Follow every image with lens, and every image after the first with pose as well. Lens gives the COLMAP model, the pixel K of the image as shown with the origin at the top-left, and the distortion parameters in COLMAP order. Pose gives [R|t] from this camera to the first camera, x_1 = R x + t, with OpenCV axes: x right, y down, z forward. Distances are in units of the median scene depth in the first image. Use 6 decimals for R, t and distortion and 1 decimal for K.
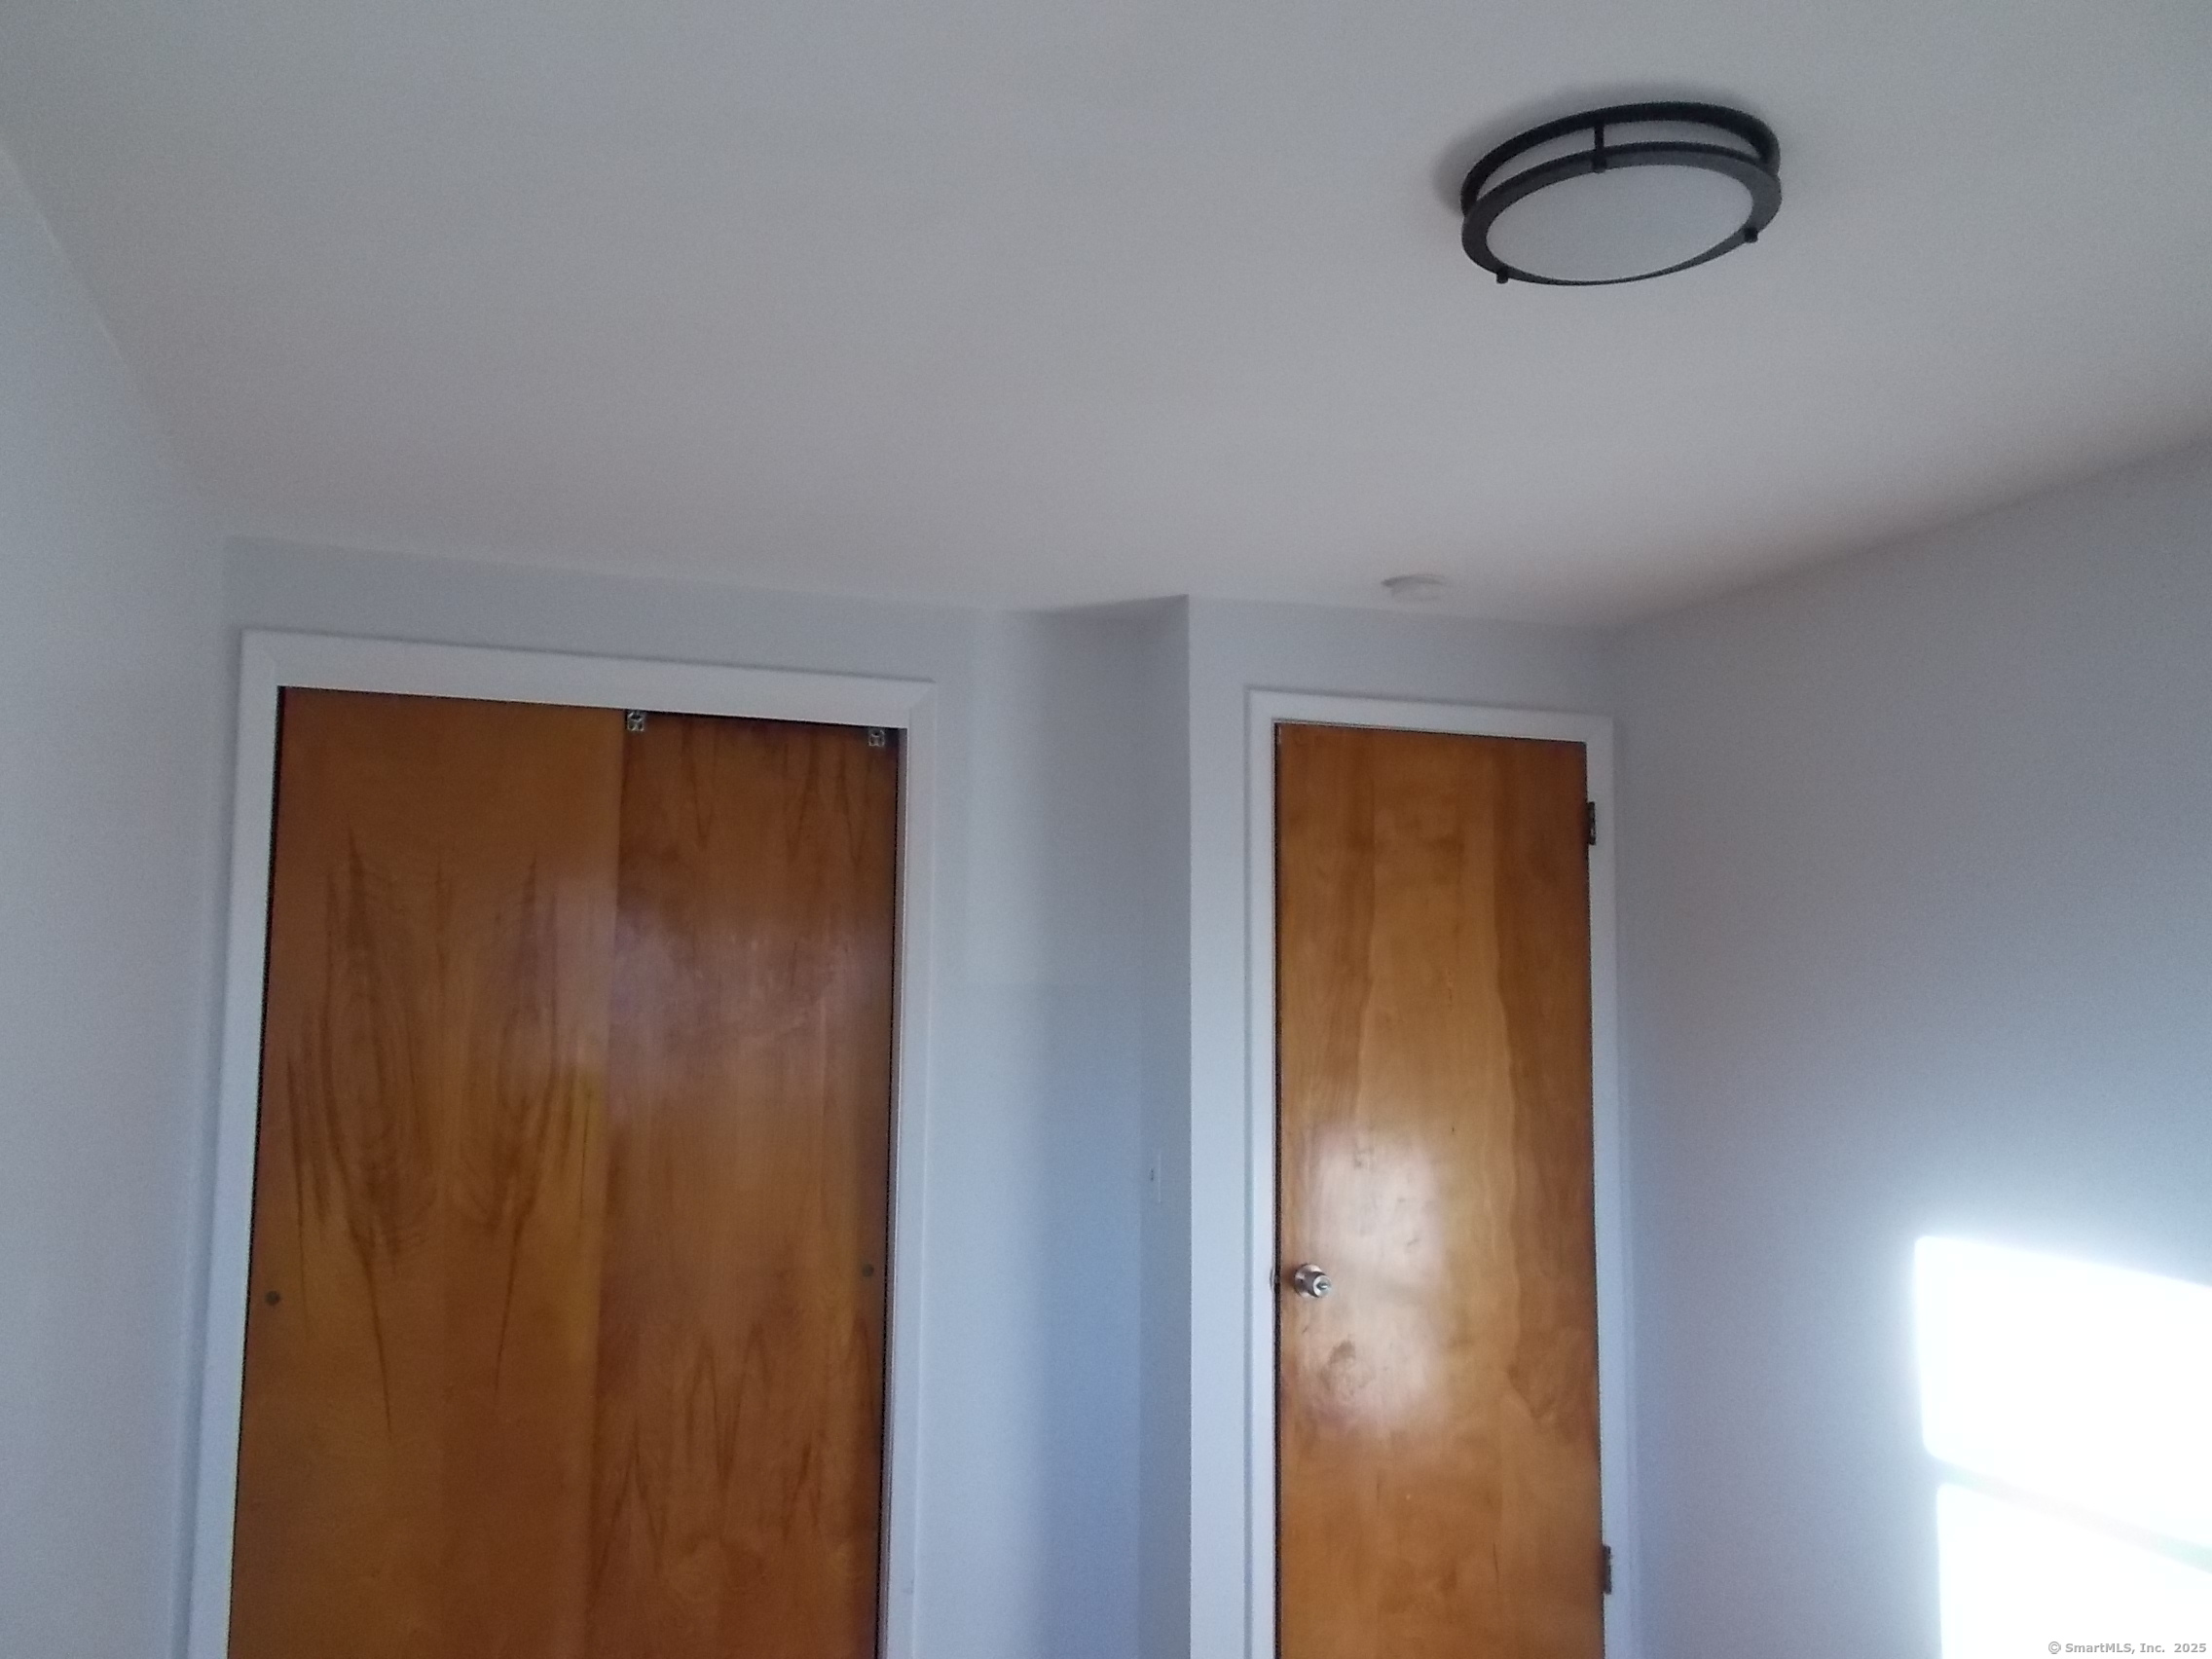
lens RADIAL K [[1705.9, 0, 1106.0], [0, 1705.9, 829.5], [0, 0, 1]] dist [0.012966, 0.002980]
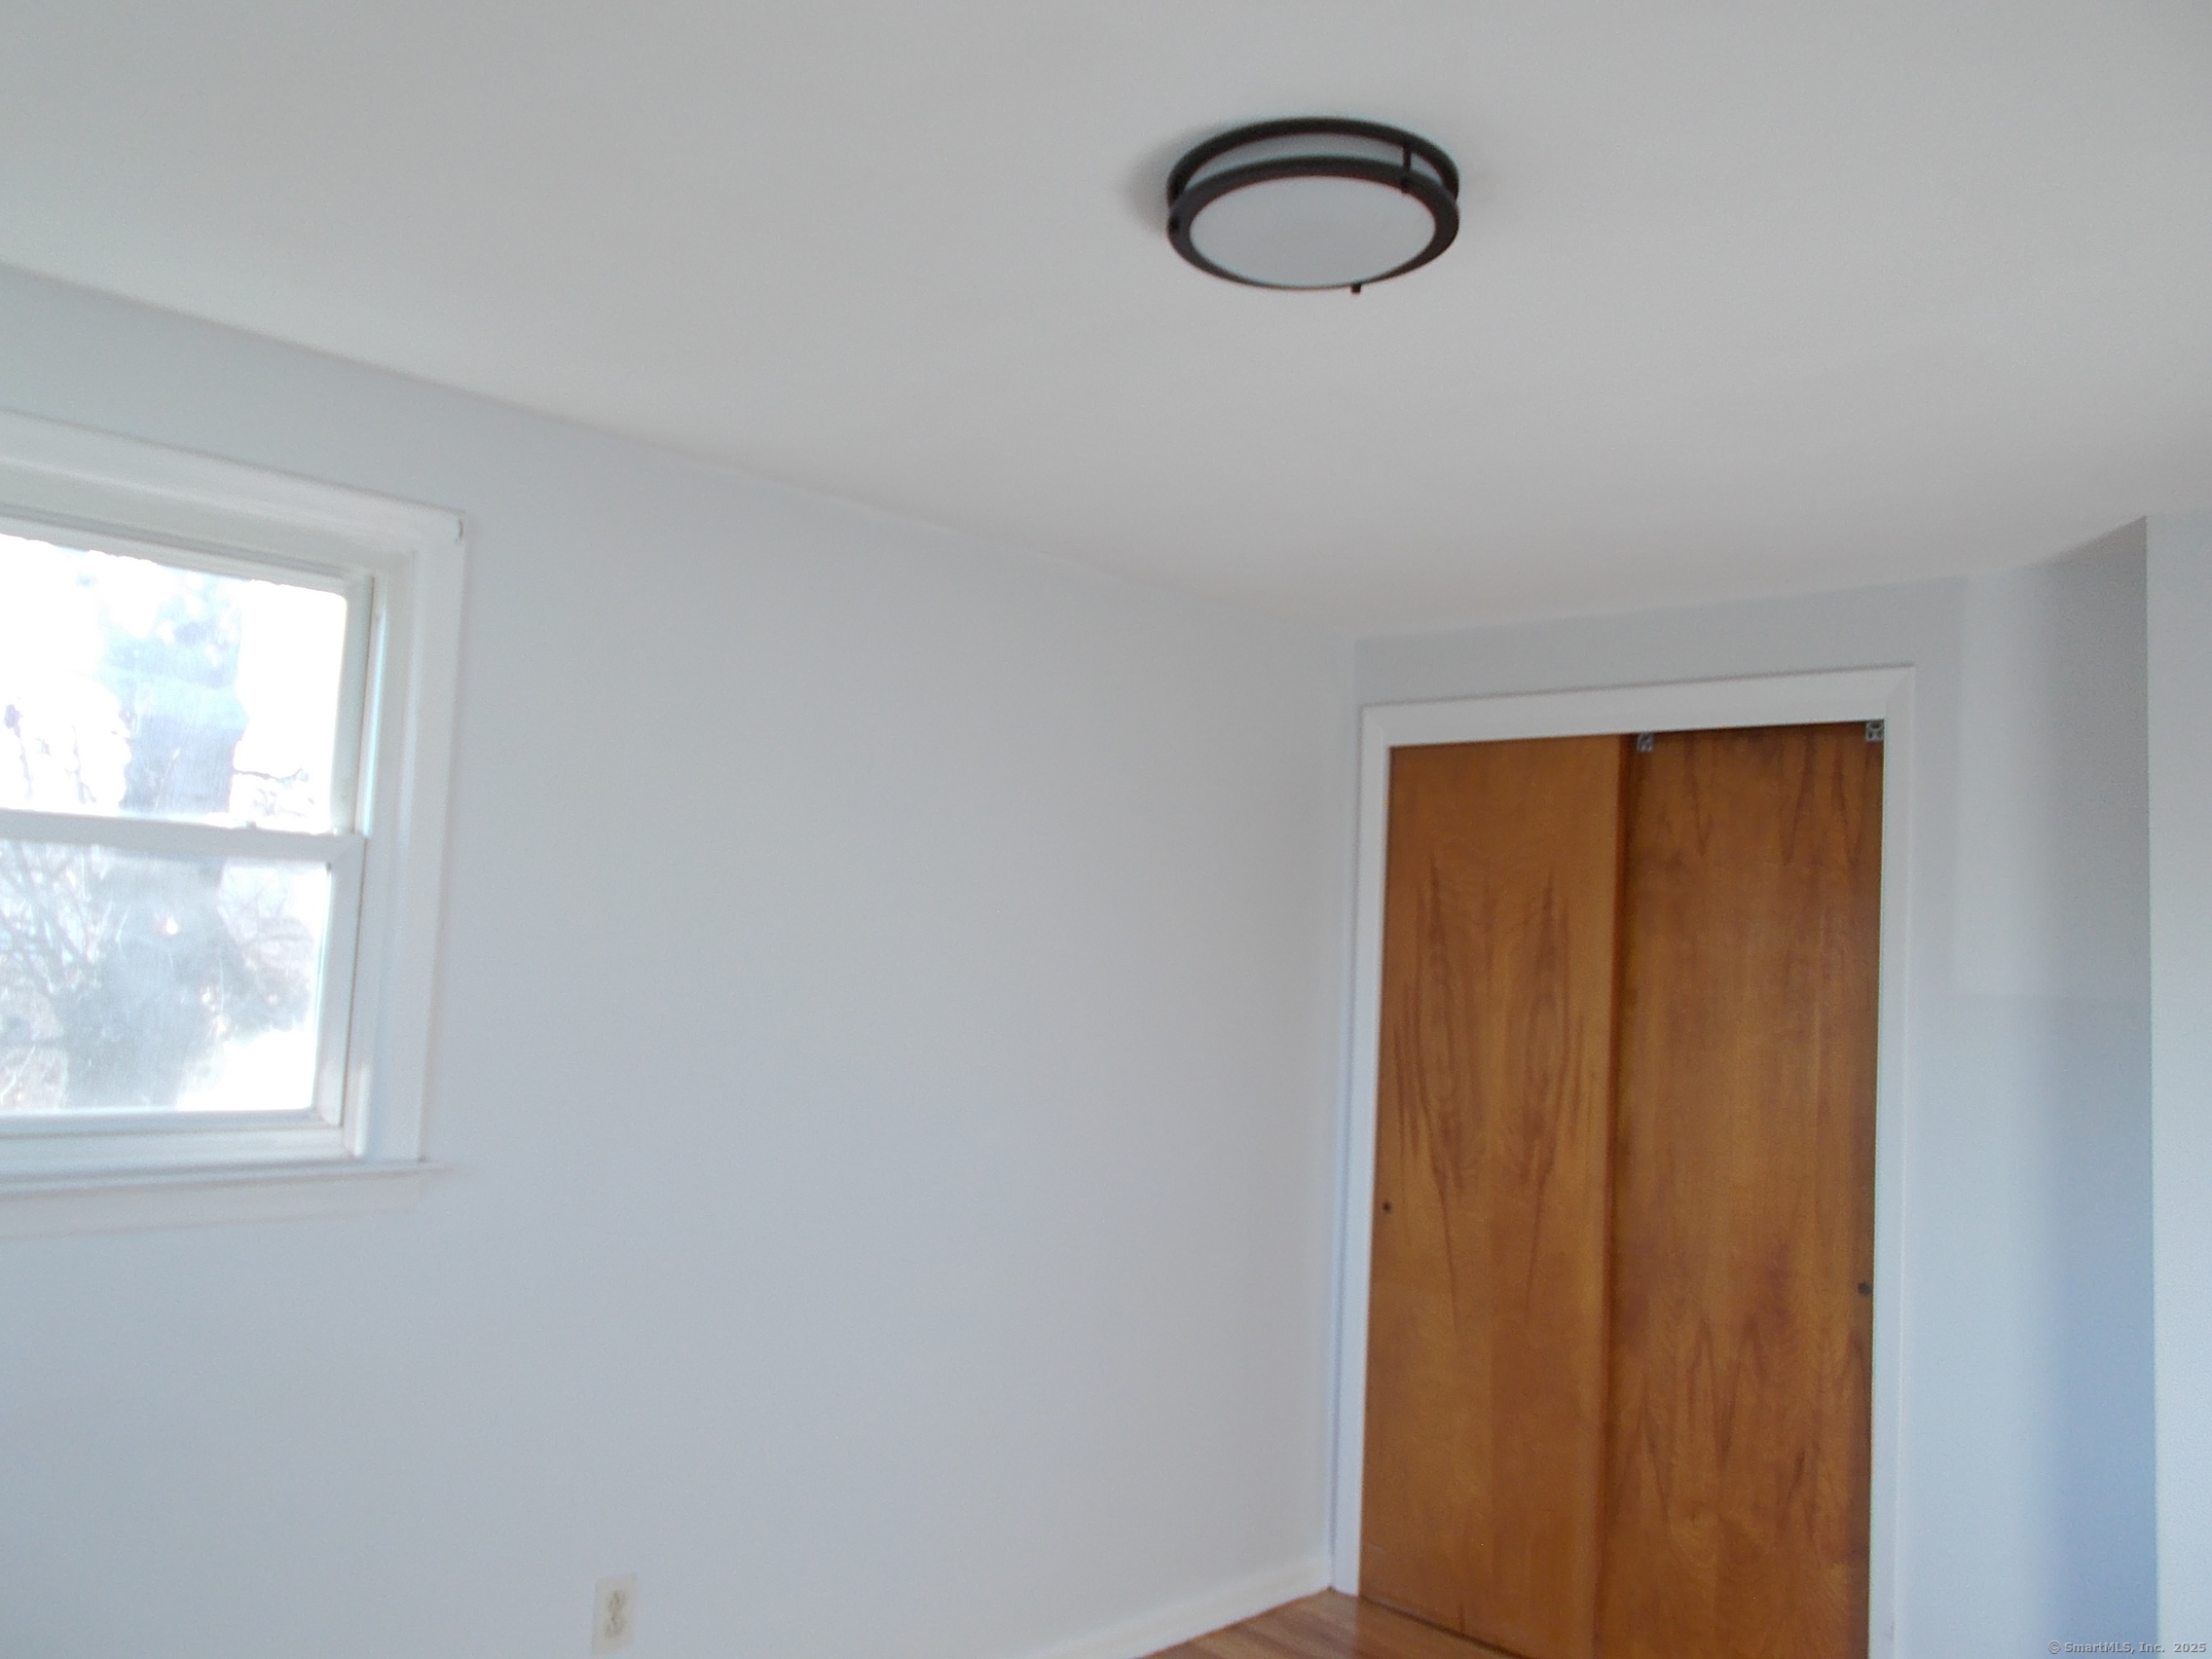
lens RADIAL K [[1705.9, 0, 1106.0], [0, 1705.9, 829.5], [0, 0, 1]] dist [0.012966, 0.002980]
pose [[0.434701, -0.055122, -0.898886, 0.579488], [0.038820, 0.998344, -0.042448, 0.026878], [0.899738, -0.016443, 0.436121, 0.214361]]
